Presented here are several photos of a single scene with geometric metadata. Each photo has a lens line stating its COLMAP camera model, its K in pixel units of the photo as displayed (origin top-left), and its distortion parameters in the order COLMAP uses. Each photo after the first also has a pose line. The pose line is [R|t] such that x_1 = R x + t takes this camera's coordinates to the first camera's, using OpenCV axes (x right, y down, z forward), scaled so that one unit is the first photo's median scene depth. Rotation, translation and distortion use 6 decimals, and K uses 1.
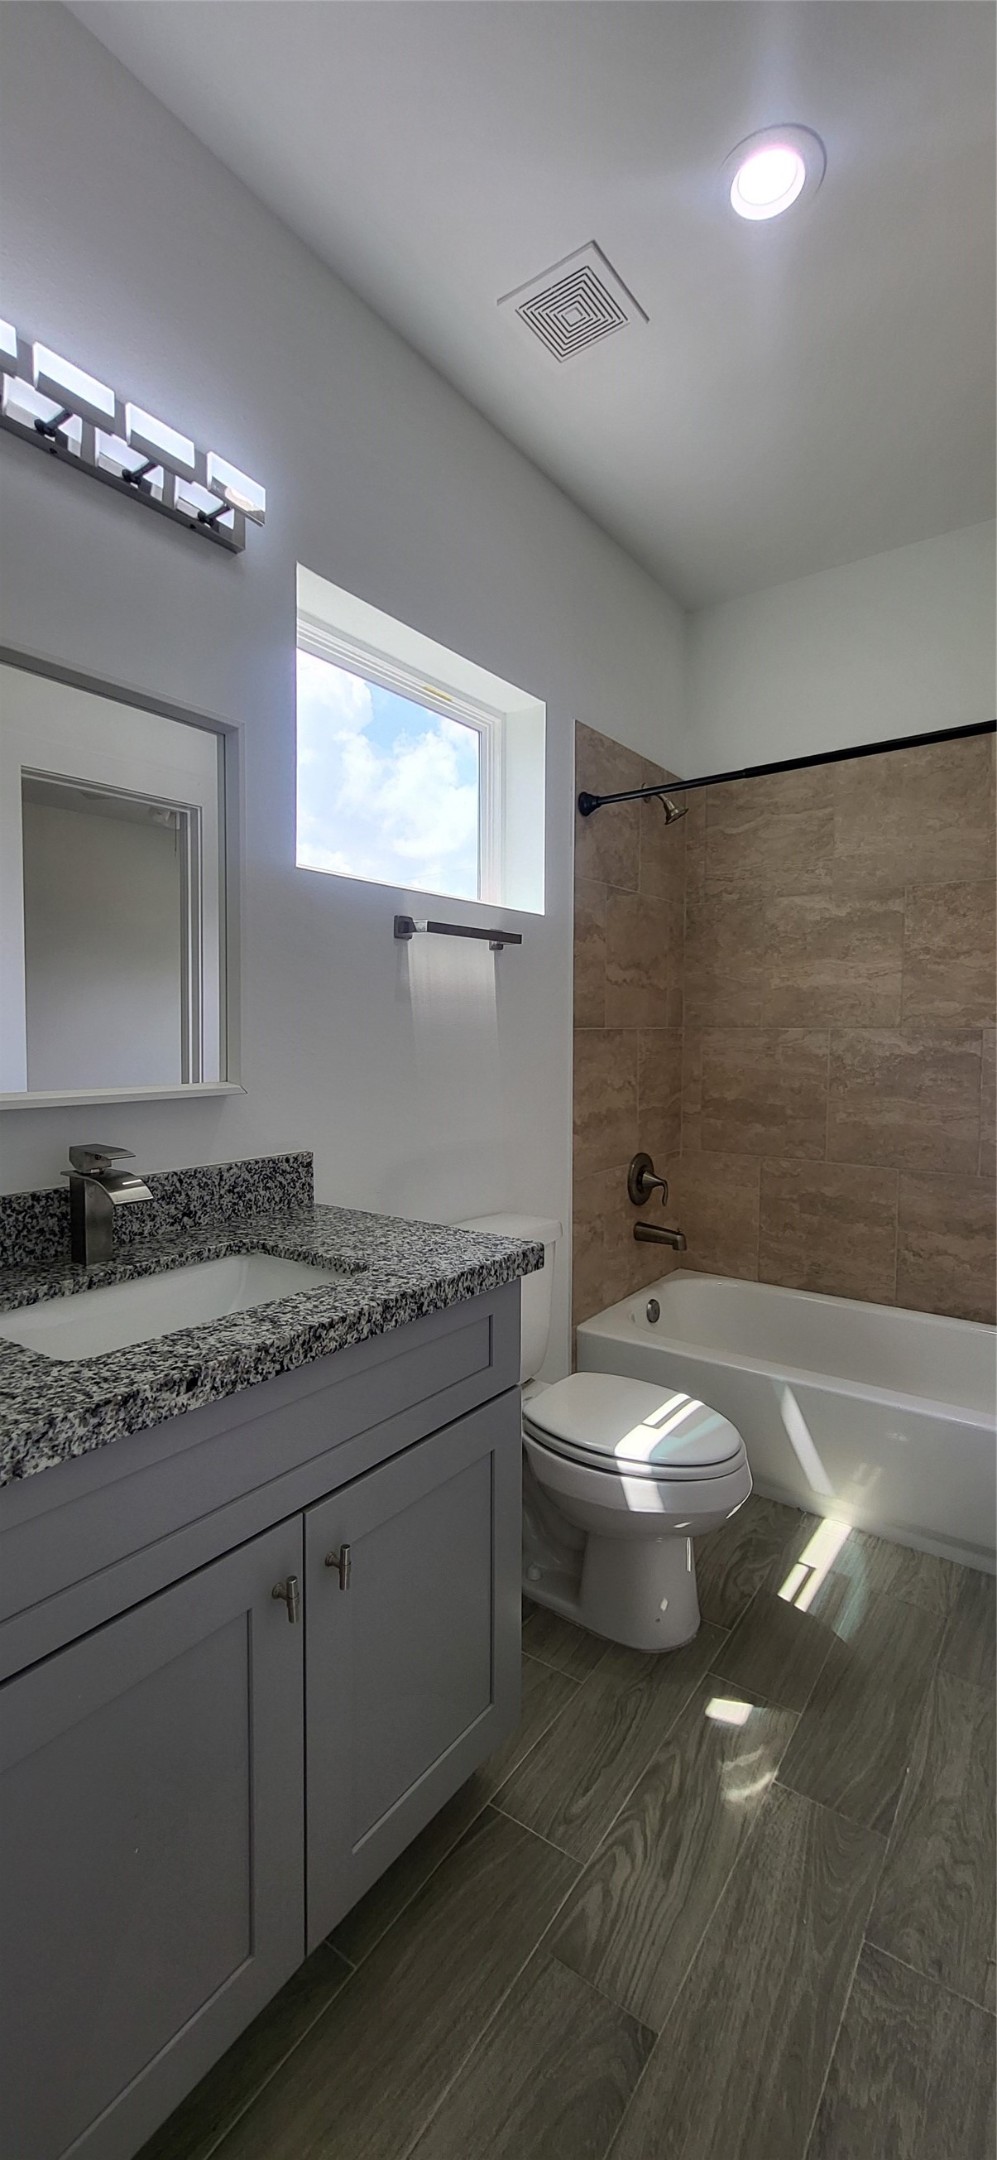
lens RADIAL K [[849.1, 0, 501.2], [0, 849.1, 1077.4], [0, 0, 1]] dist [-0.002274, -0.000545]
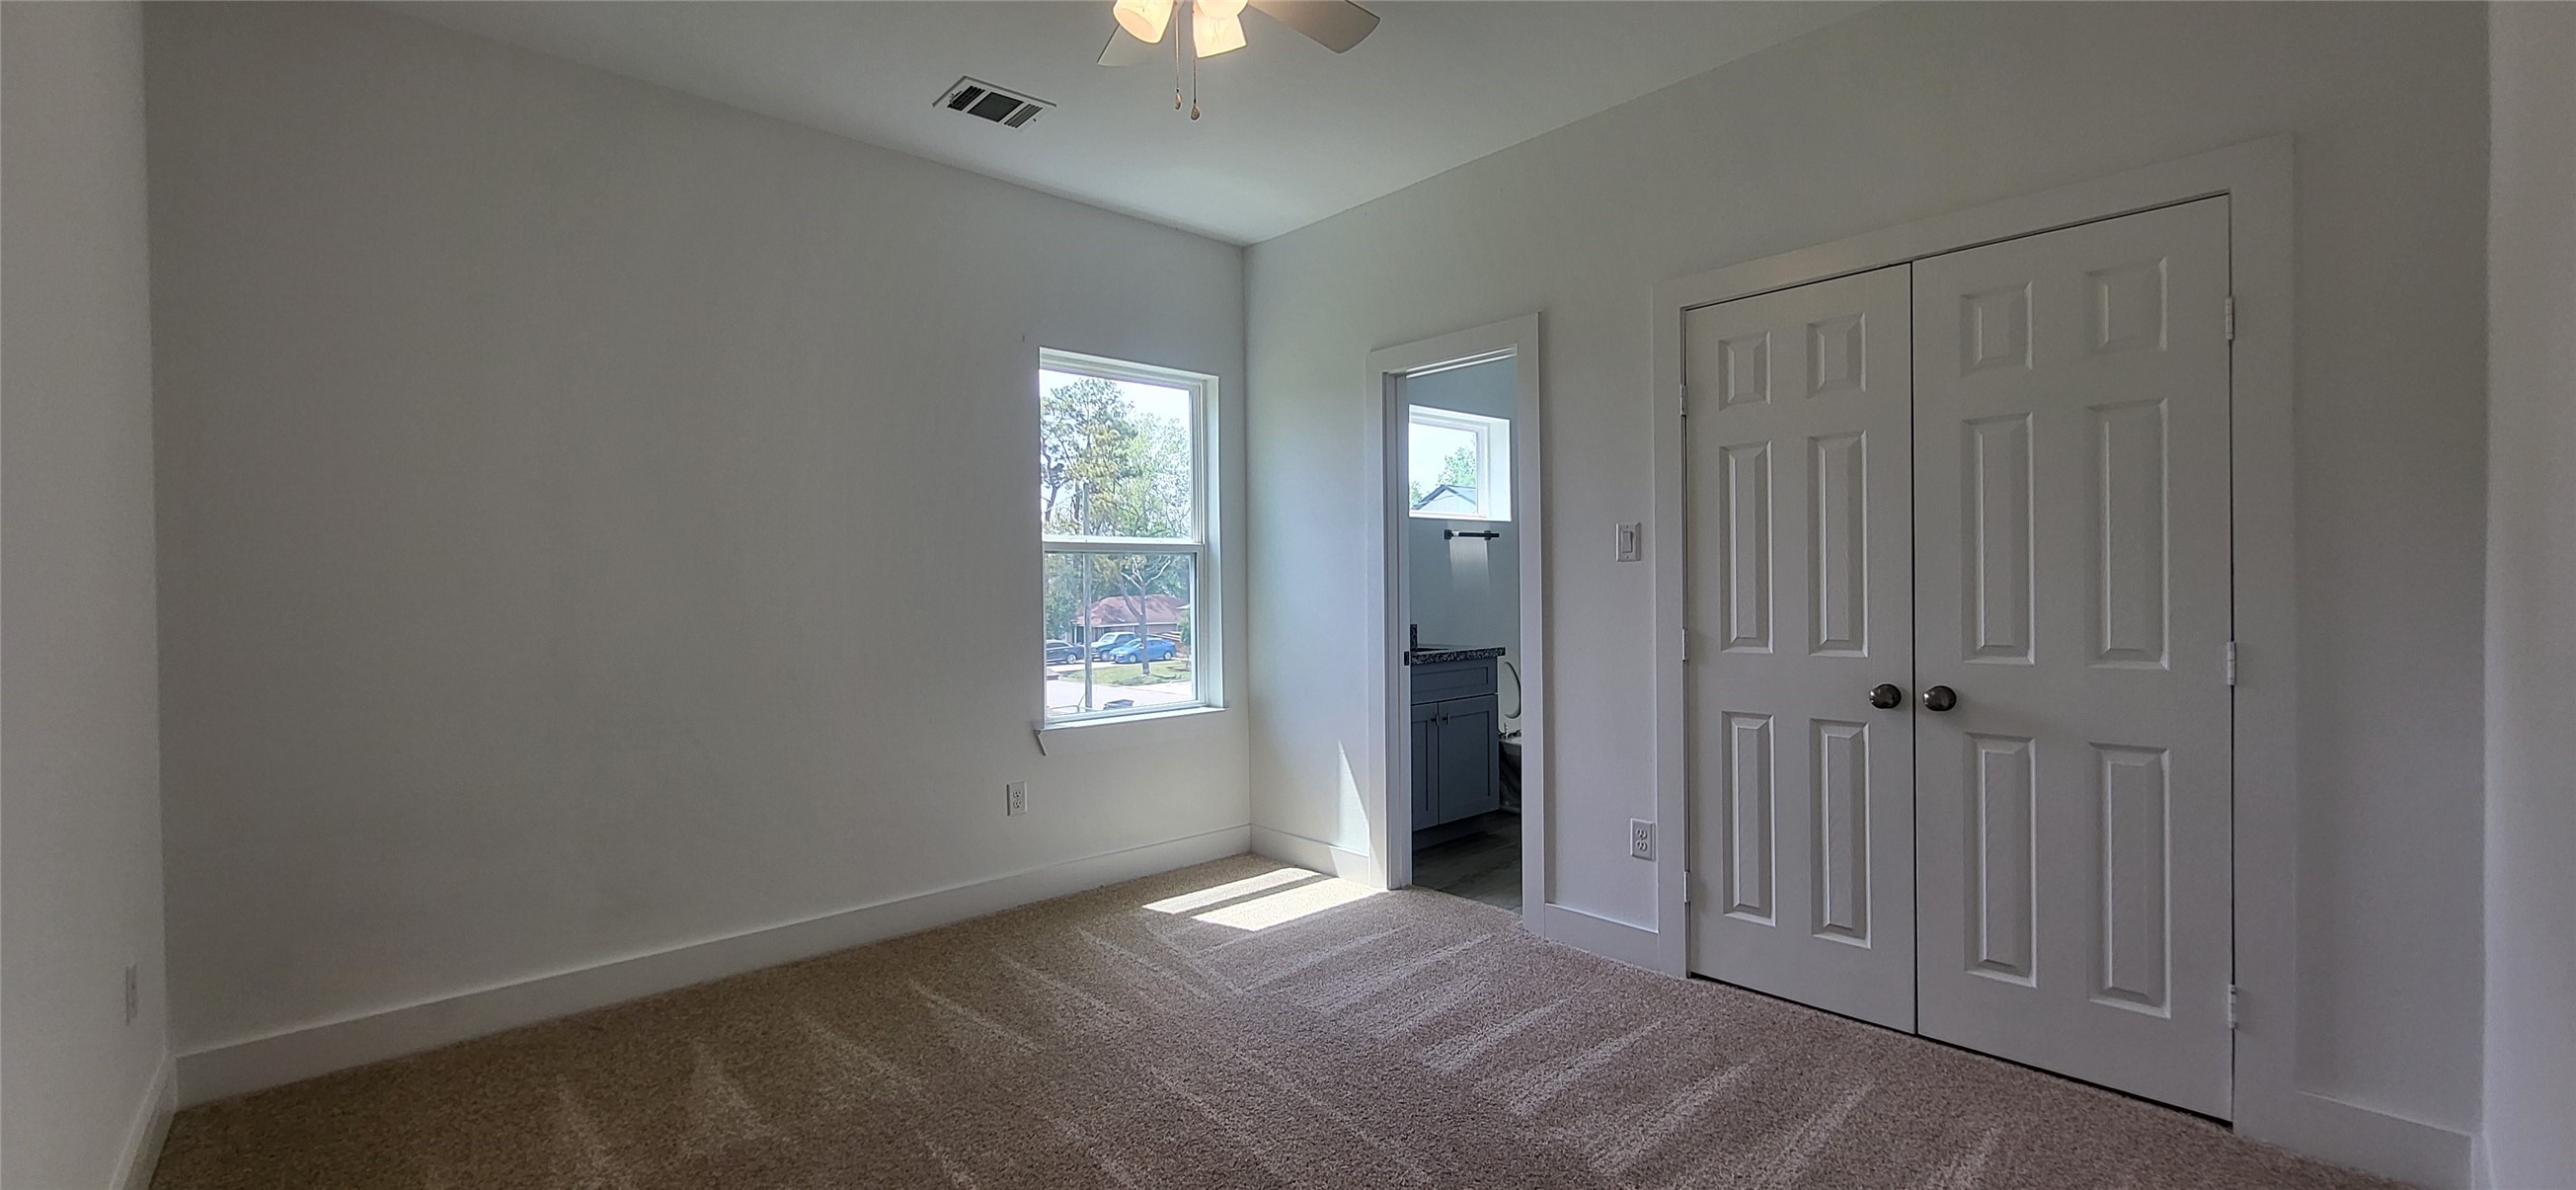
lens RADIAL K [[1012.7, 0, 1275.7], [0, 1012.7, 586.0], [0, 0, 1]] dist [-0.002274, -0.000545]
pose [[0.977223, -0.013441, -0.211789, 0.019976], [0.003516, 0.998881, -0.047174, 0.152637], [0.212186, 0.045355, 0.976176, -2.713432]]
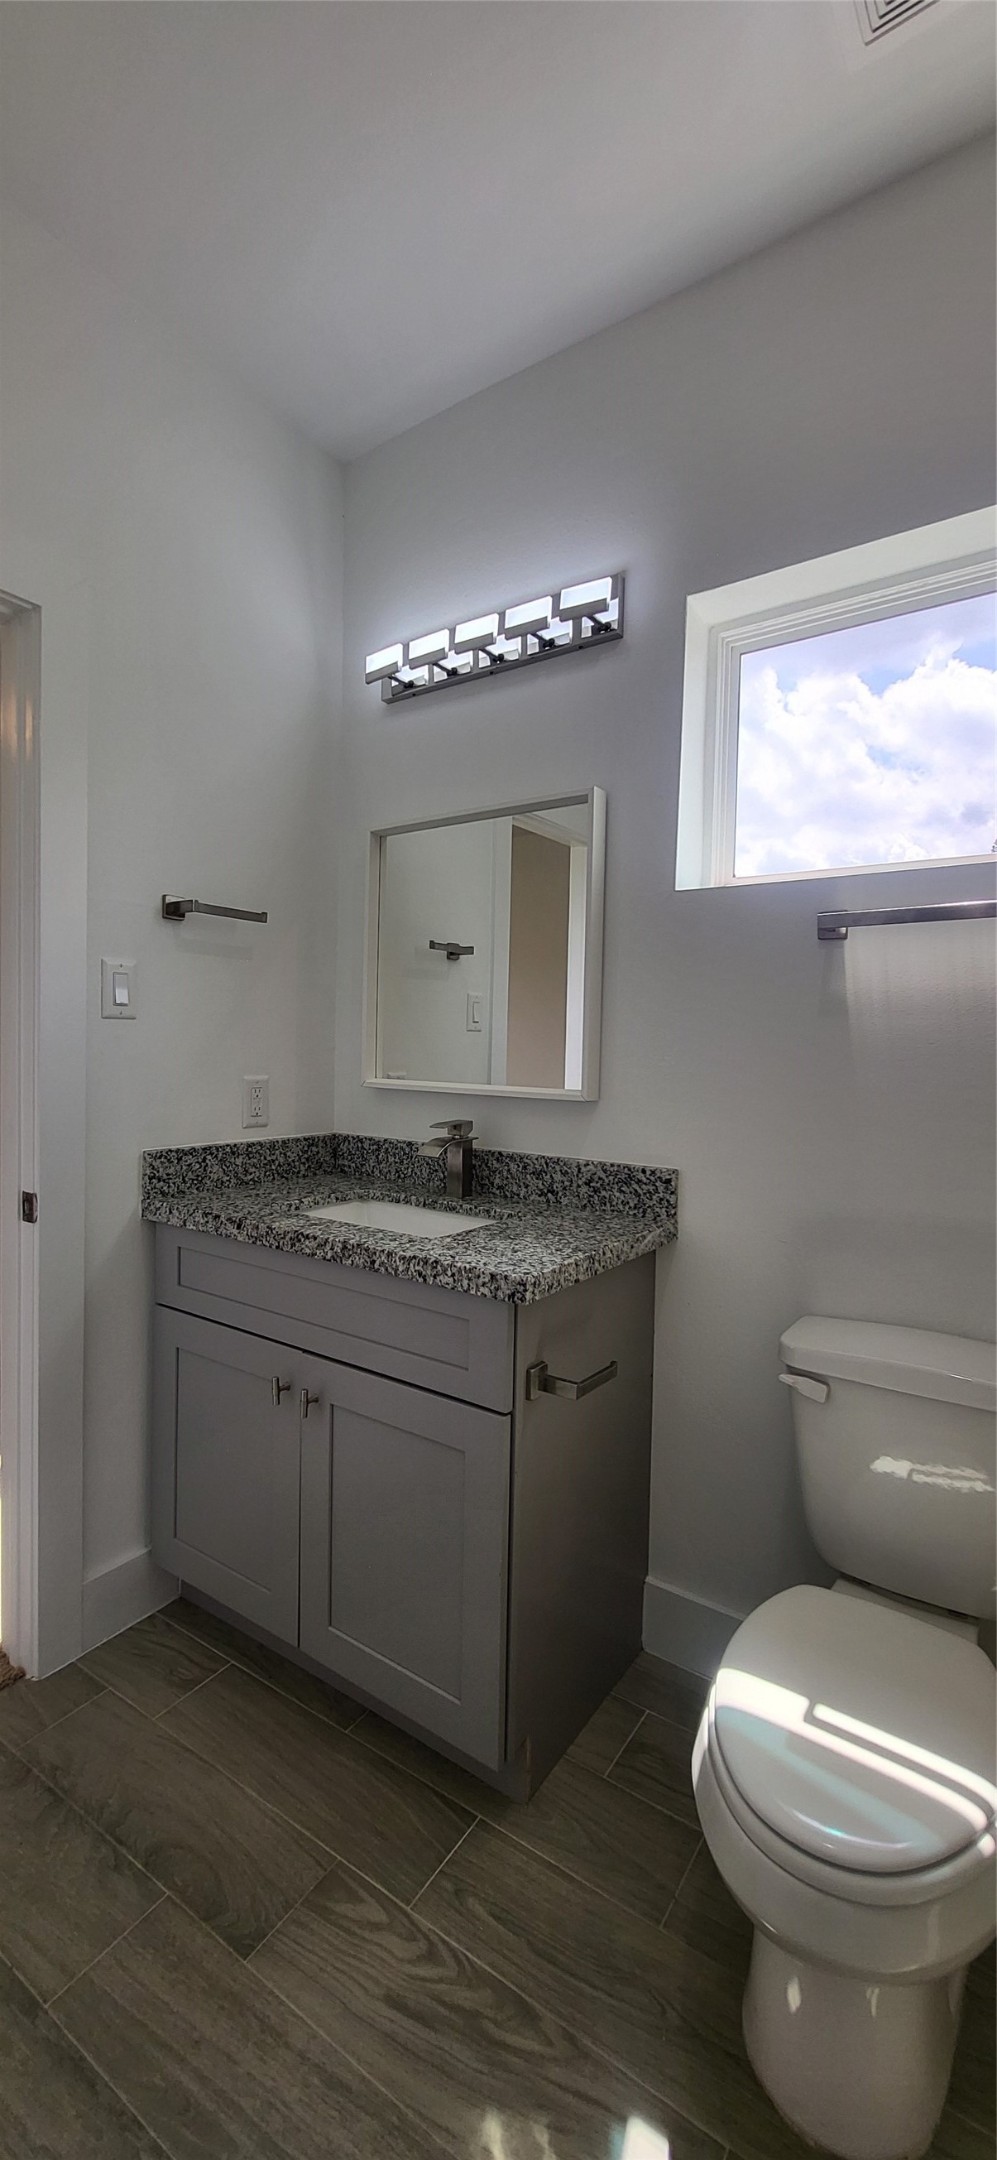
lens RADIAL K [[849.1, 0, 501.2], [0, 849.1, 1077.4], [0, 0, 1]] dist [-0.002274, -0.000545]
pose [[0.028604, 0.035941, -0.998944, 0.970295], [-0.075713, 0.996560, 0.033688, -0.050971], [0.996719, 0.074669, 0.031226, 0.943727]]
